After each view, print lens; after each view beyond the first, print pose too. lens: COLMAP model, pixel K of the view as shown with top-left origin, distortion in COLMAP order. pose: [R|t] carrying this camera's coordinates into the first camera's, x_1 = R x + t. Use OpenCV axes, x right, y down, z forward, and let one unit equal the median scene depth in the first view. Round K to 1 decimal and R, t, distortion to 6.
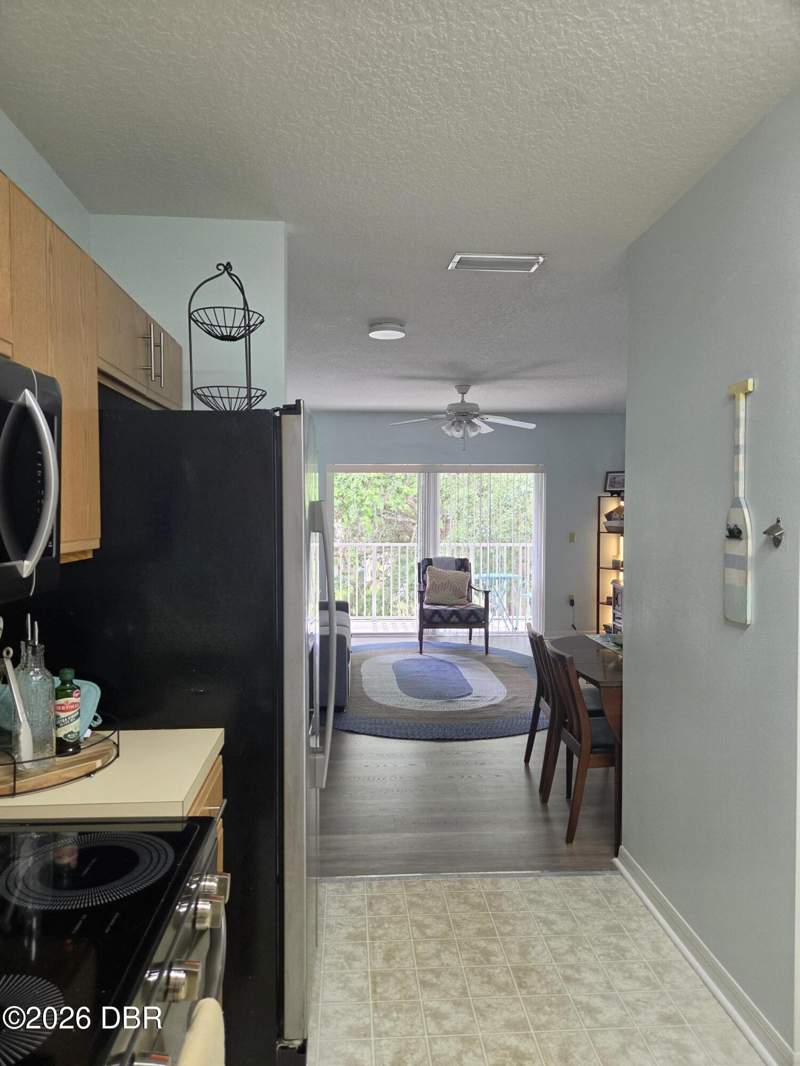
lens RADIAL K [[719.6, 0, 386.7], [0, 719.6, 529.2], [0, 0, 1]] dist [0.034453, -0.000990]
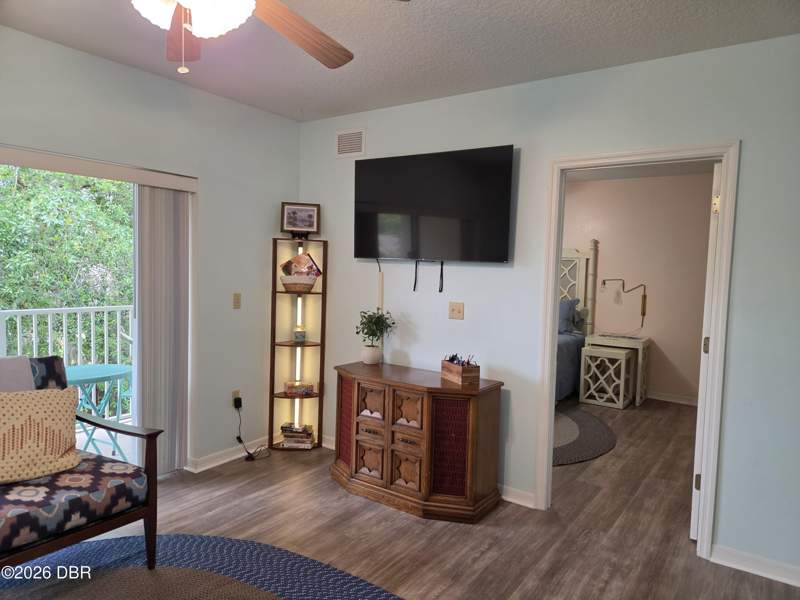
lens RADIAL K [[540.0, 0, 400.0], [0, 540.0, 300.0], [0, 0, 1]] dist [0.034453, -0.000990]
pose [[0.610745, -0.036270, 0.790997, -0.032687], [-0.020432, 0.997896, 0.061533, -0.021619], [-0.791564, -0.053743, 0.608718, 0.600781]]
